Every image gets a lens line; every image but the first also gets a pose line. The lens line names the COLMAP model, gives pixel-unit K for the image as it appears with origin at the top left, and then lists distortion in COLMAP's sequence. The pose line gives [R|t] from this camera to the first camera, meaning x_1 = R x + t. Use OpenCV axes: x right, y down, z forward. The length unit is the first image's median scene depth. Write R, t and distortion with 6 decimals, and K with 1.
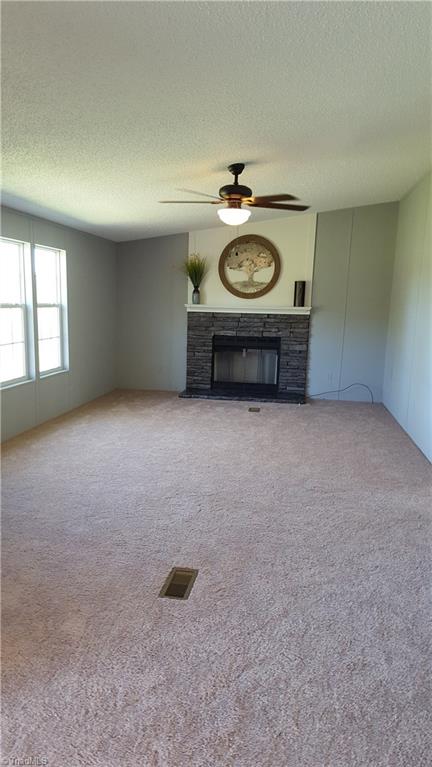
lens RADIAL K [[577.6, 0, 216.5], [0, 577.6, 383.4], [0, 0, 1]] dist [-0.011413, 0.001016]
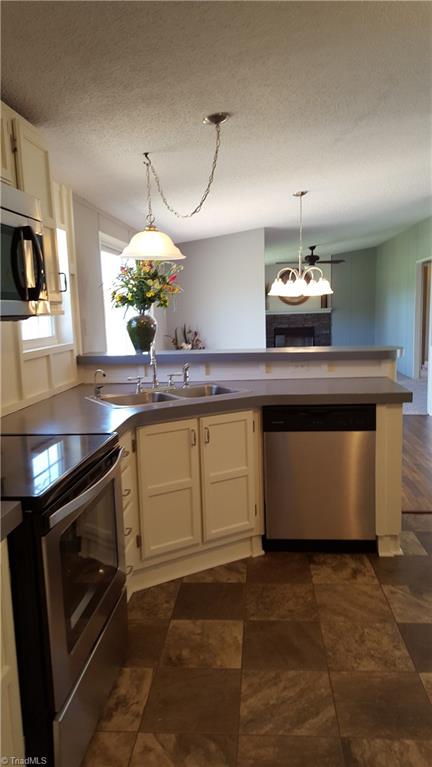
lens RADIAL K [[577.6, 0, 215.4], [0, 577.6, 384.8], [0, 0, 1]] dist [-0.011413, 0.001016]
pose [[0.996742, -0.059364, 0.054595, -0.295356], [0.060005, 0.998146, -0.010181, 0.096048], [-0.053890, 0.013424, 0.998457, -0.726537]]
